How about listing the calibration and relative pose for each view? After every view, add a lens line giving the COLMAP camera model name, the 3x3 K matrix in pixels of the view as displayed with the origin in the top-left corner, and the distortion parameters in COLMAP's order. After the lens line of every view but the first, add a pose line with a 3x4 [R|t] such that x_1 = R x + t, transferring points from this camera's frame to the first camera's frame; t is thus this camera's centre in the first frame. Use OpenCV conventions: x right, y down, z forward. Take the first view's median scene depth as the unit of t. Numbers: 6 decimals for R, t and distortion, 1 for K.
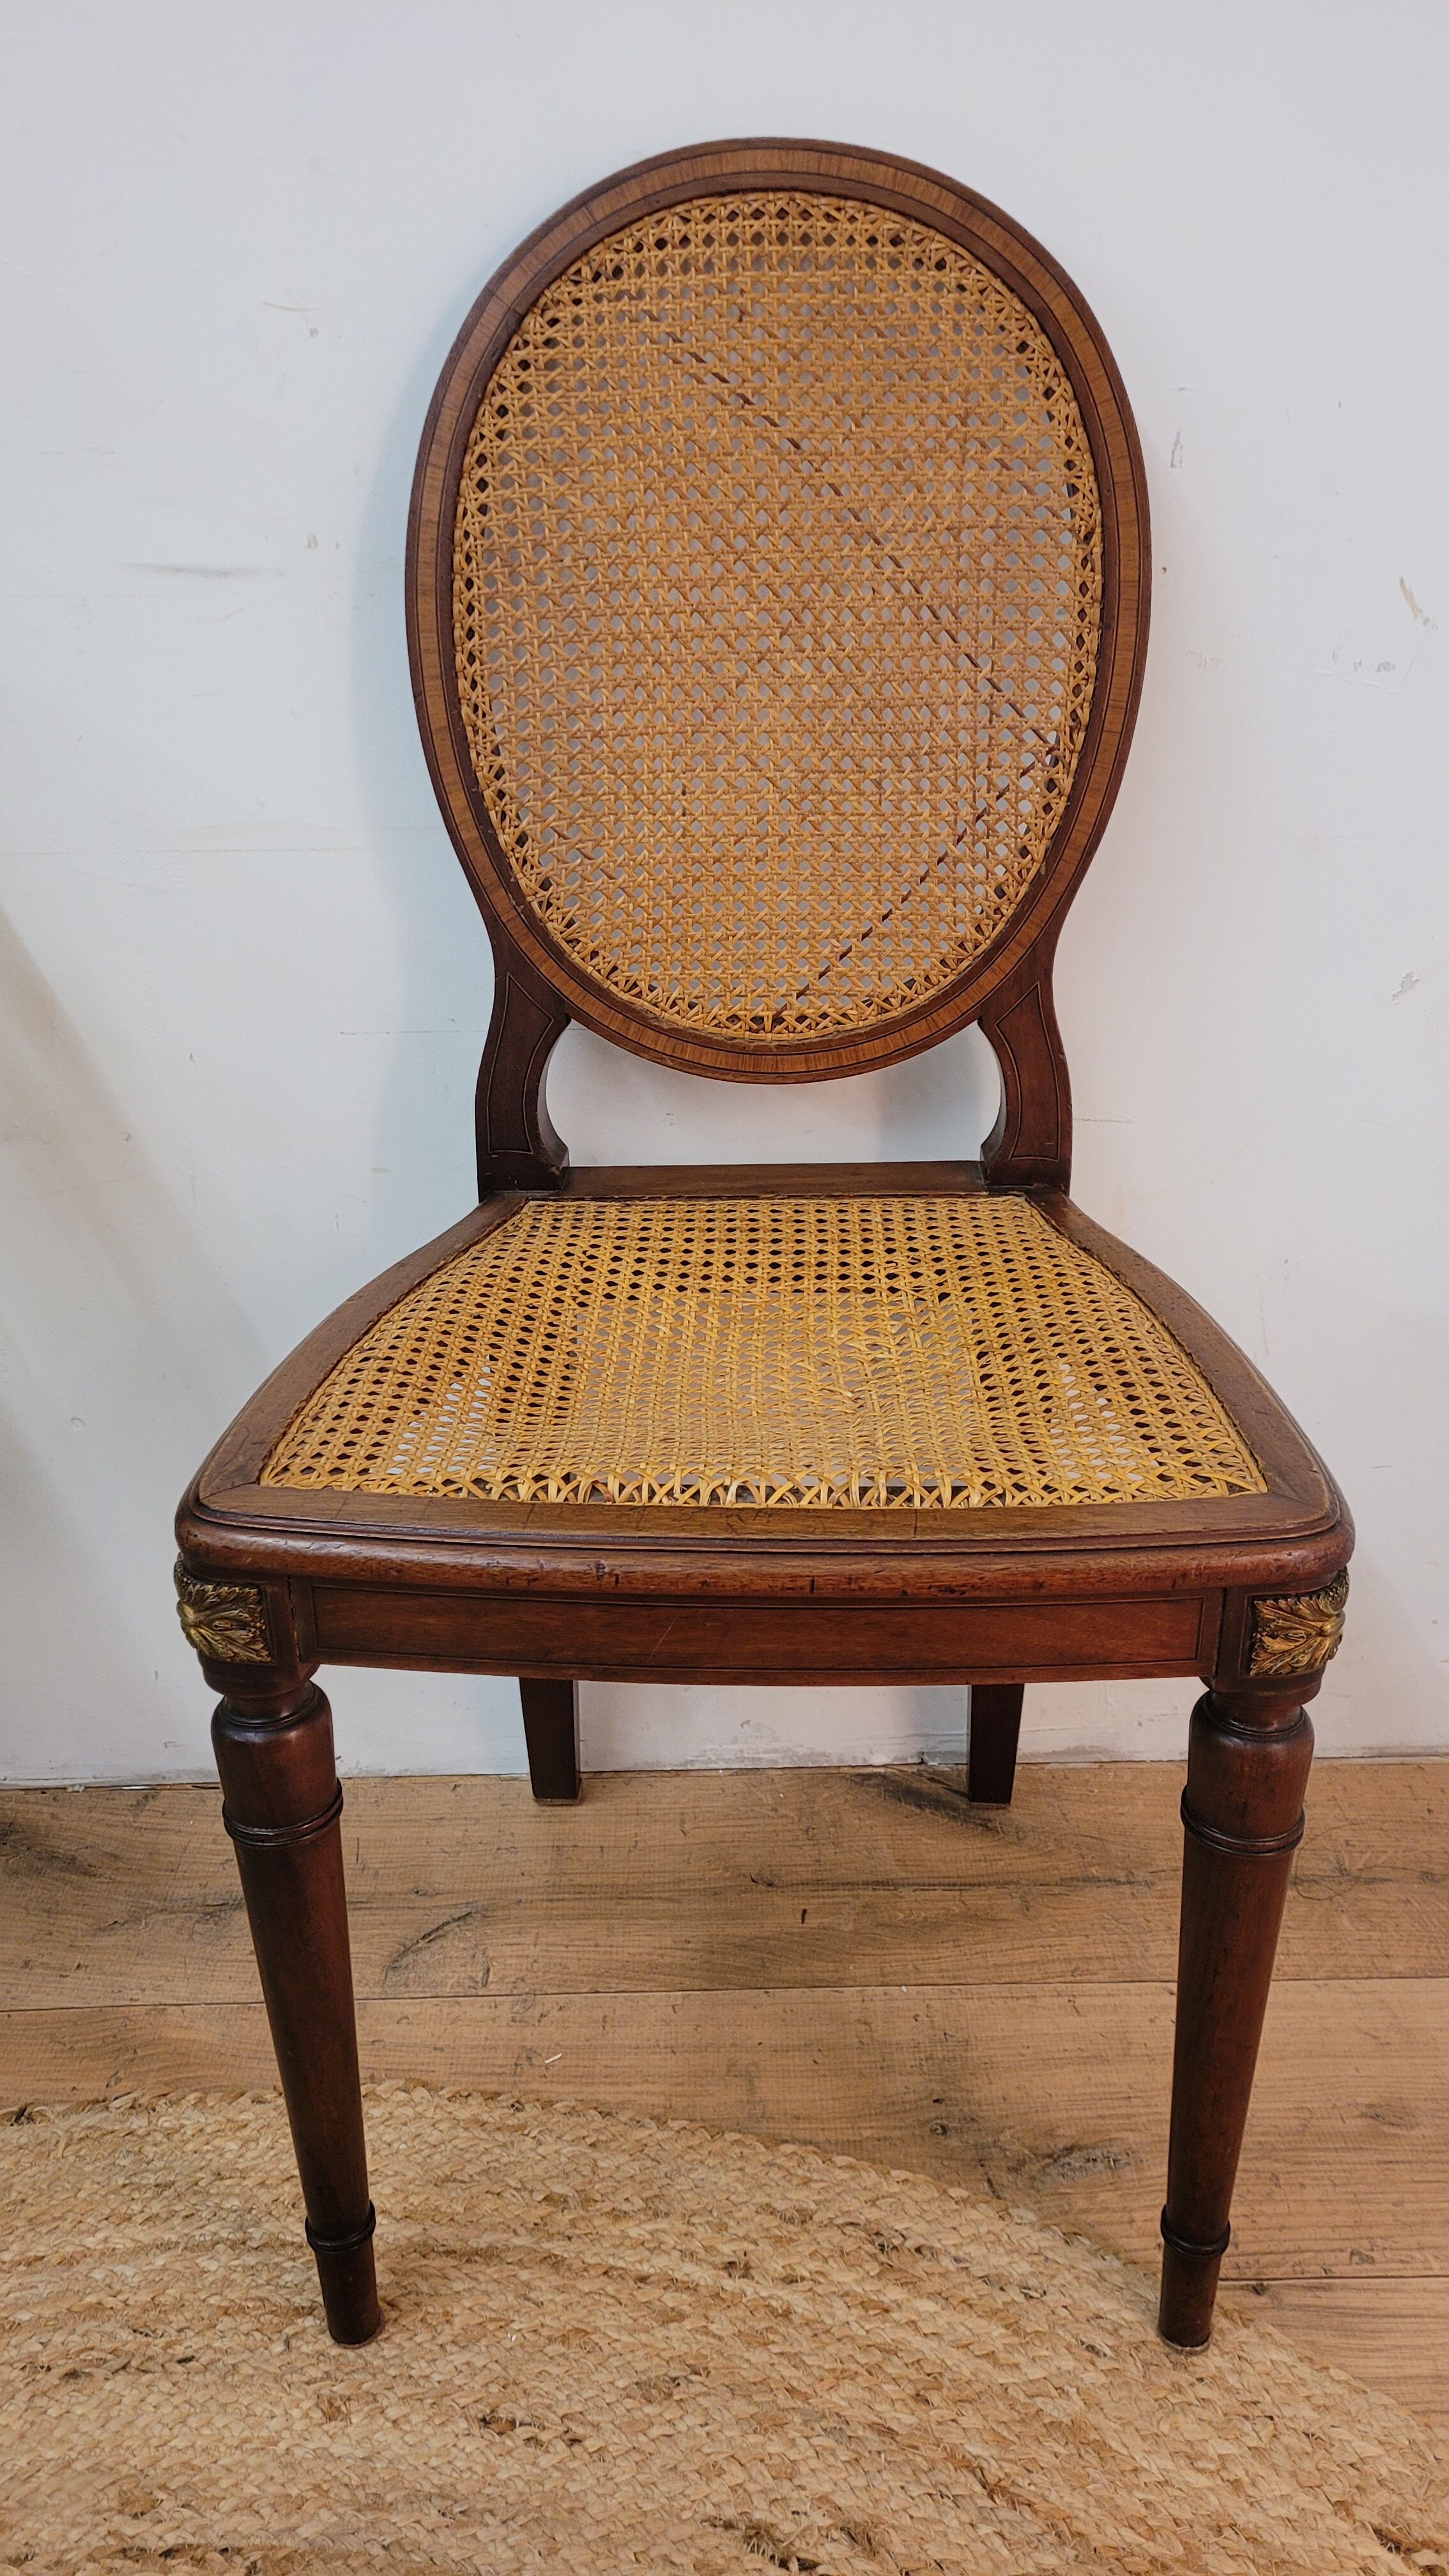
lens RADIAL K [[1969.4, 0, 710.3], [0, 1969.4, 1282.3], [0, 0, 1]] dist [0.062429, -0.066911]
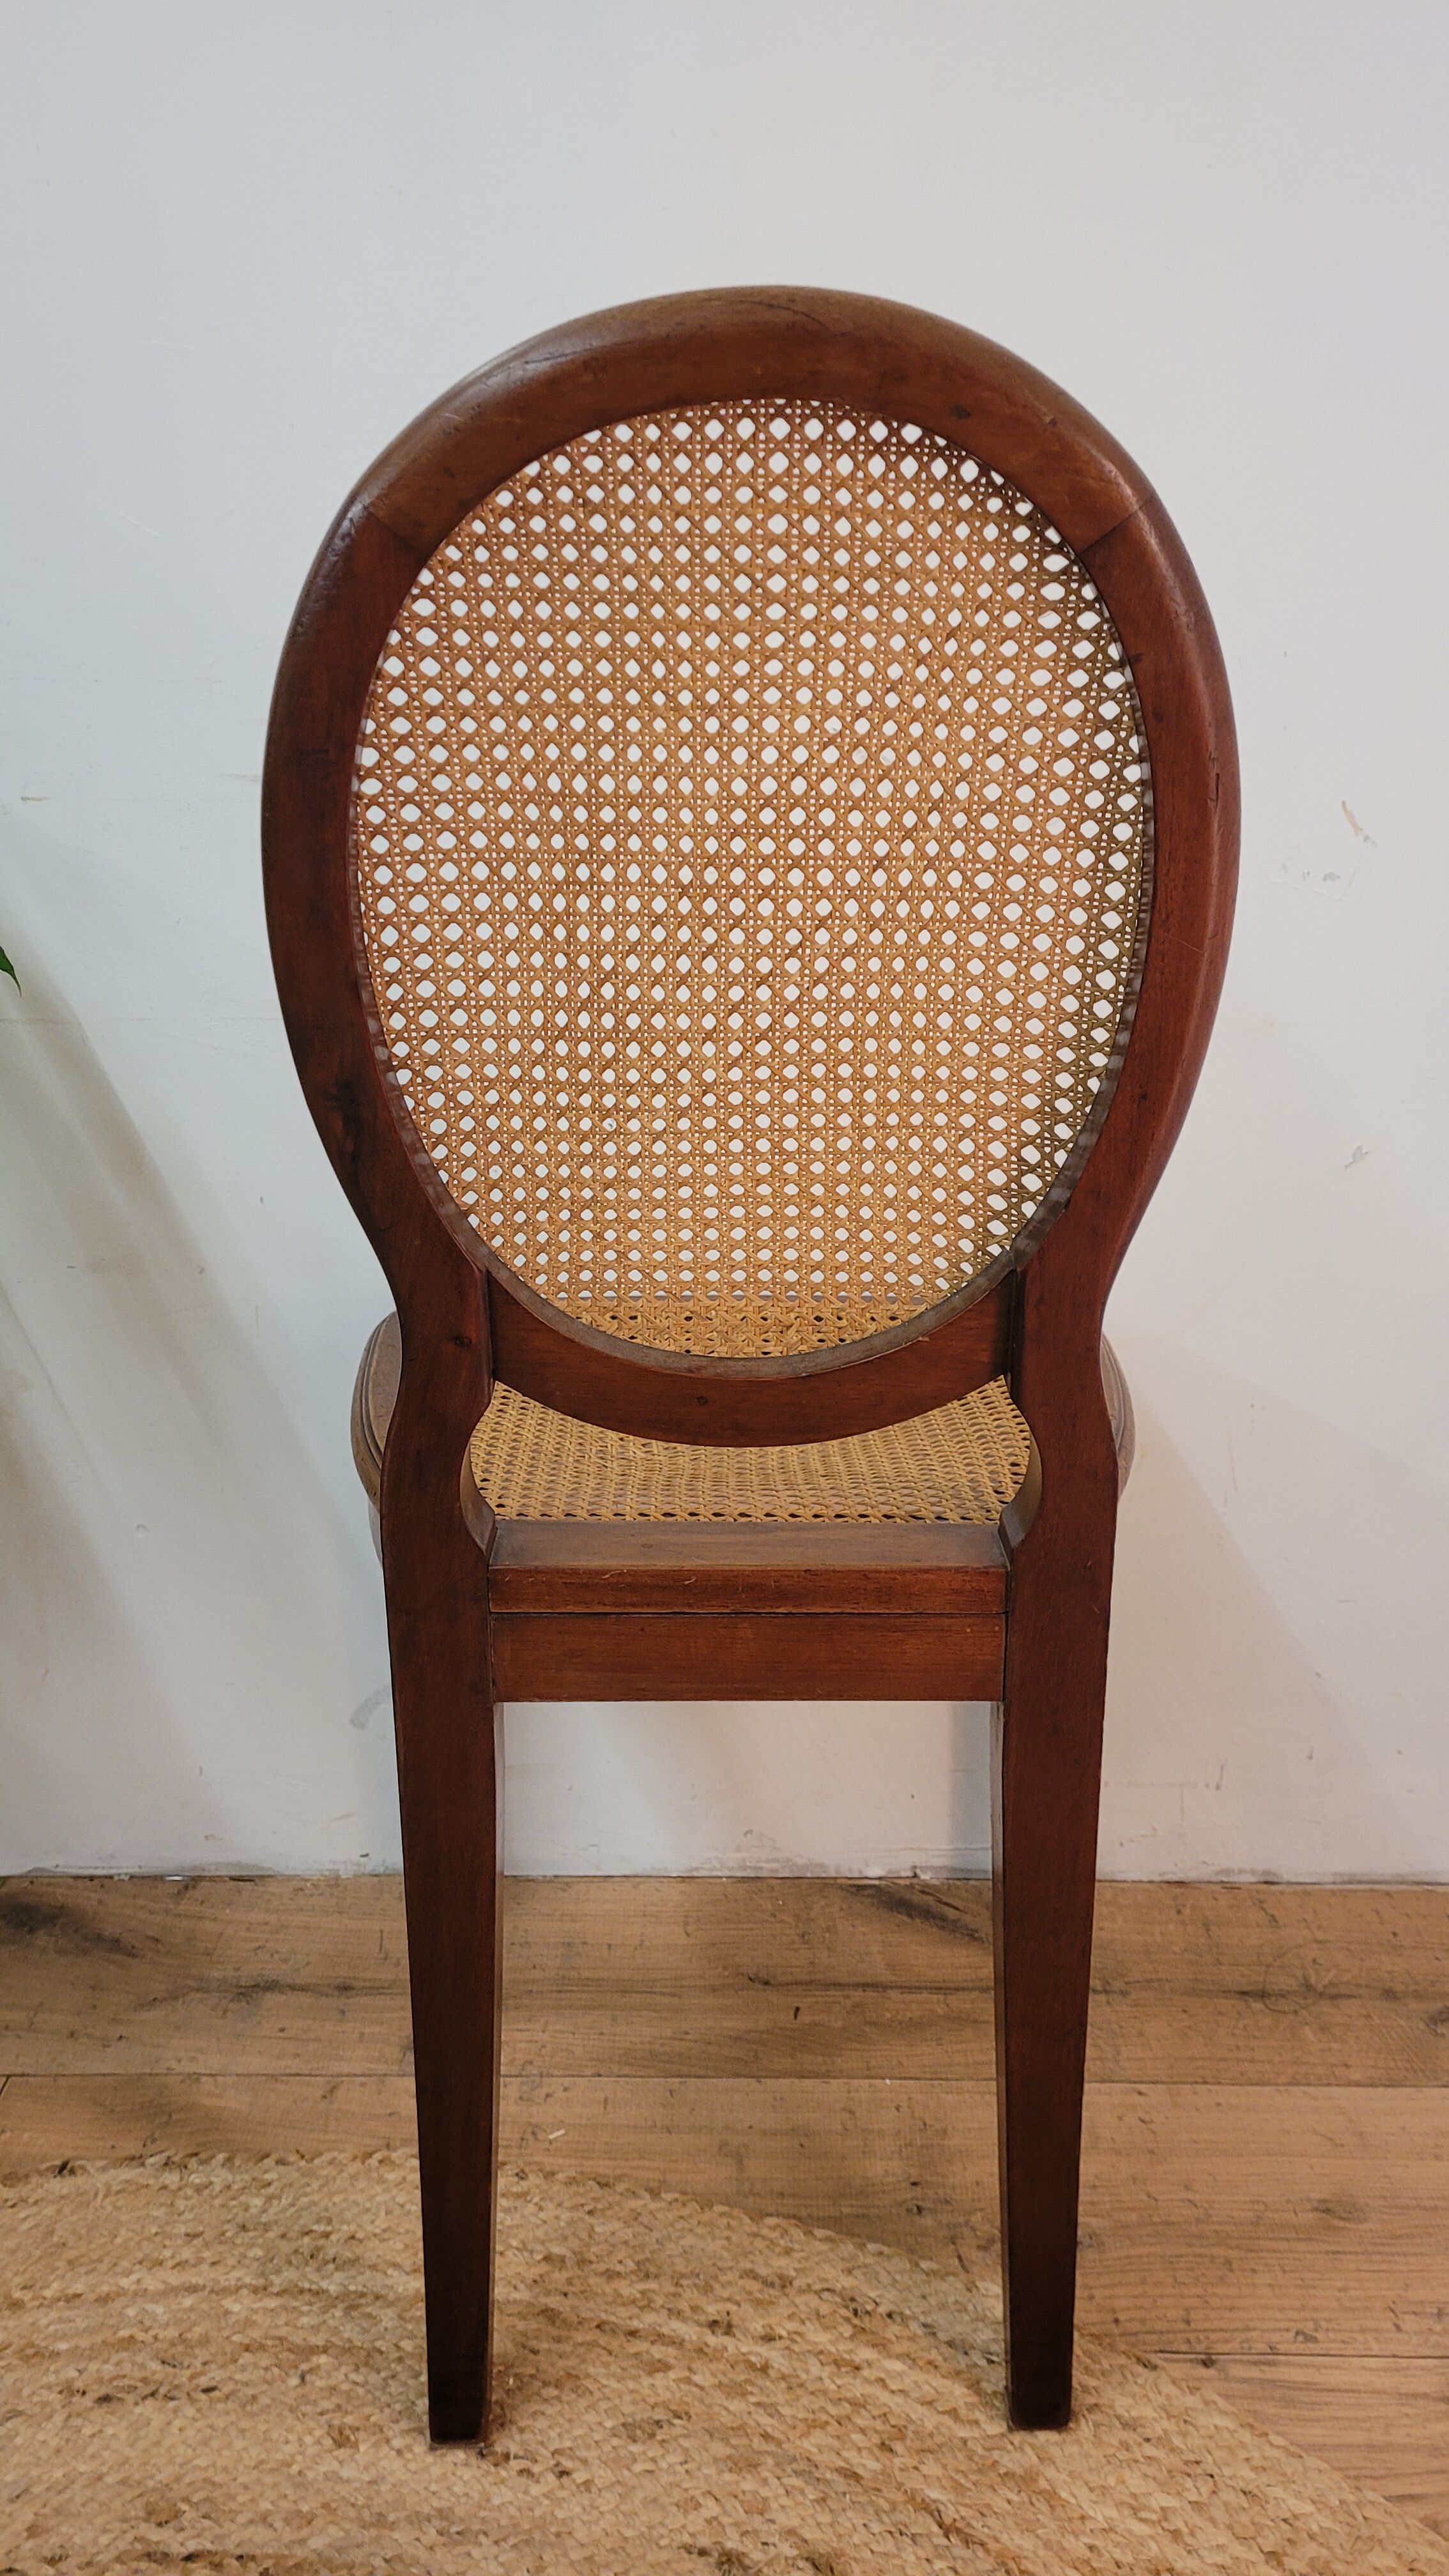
lens RADIAL K [[1969.4, 0, 699.1], [0, 1969.4, 1280.2], [0, 0, 1]] dist [0.062429, -0.066911]
pose [[0.999418, 0.020940, -0.026944, 0.018593], [-0.023133, 0.996210, -0.083849, 0.022018], [0.025086, 0.084424, 0.996114, -0.116380]]
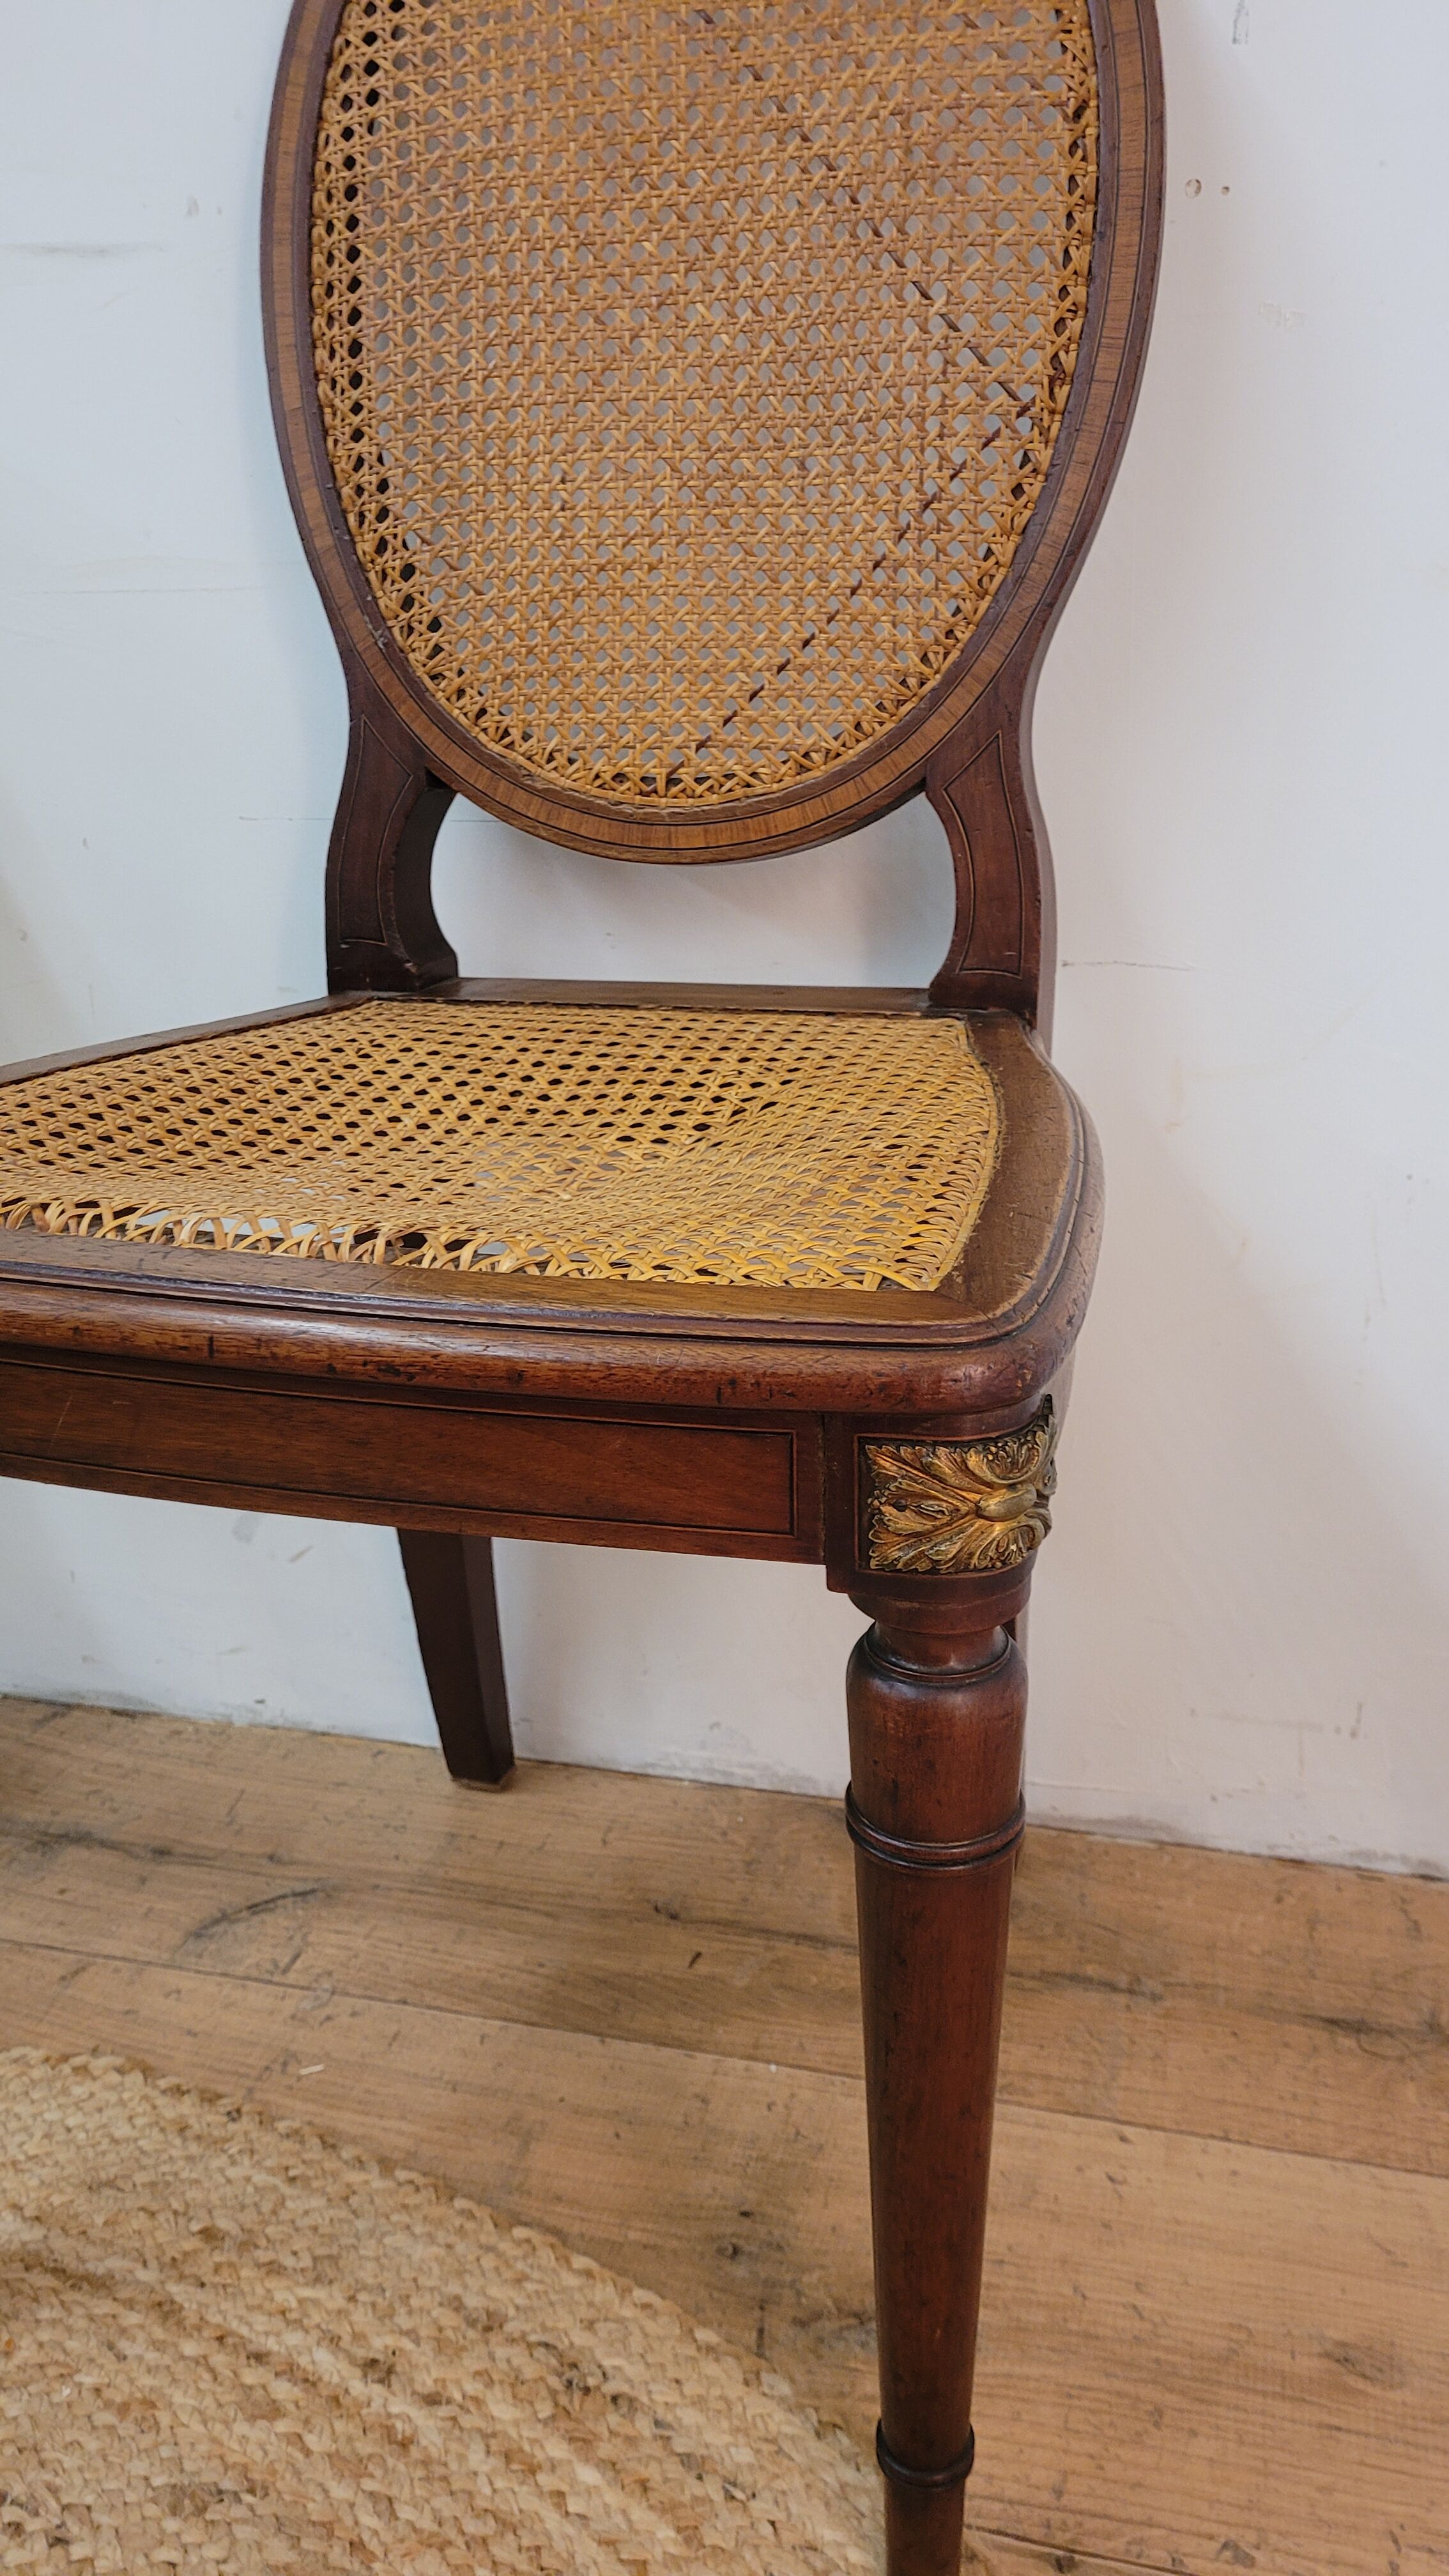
lens RADIAL K [[1969.4, 0, 748.8], [0, 1969.4, 1308.2], [0, 0, 1]] dist [0.062429, -0.066911]
pose [[0.963948, 0.084897, -0.252186, 0.294342], [-0.097197, 0.994588, -0.036701, 0.107011], [0.247705, 0.059889, 0.966983, 0.273134]]
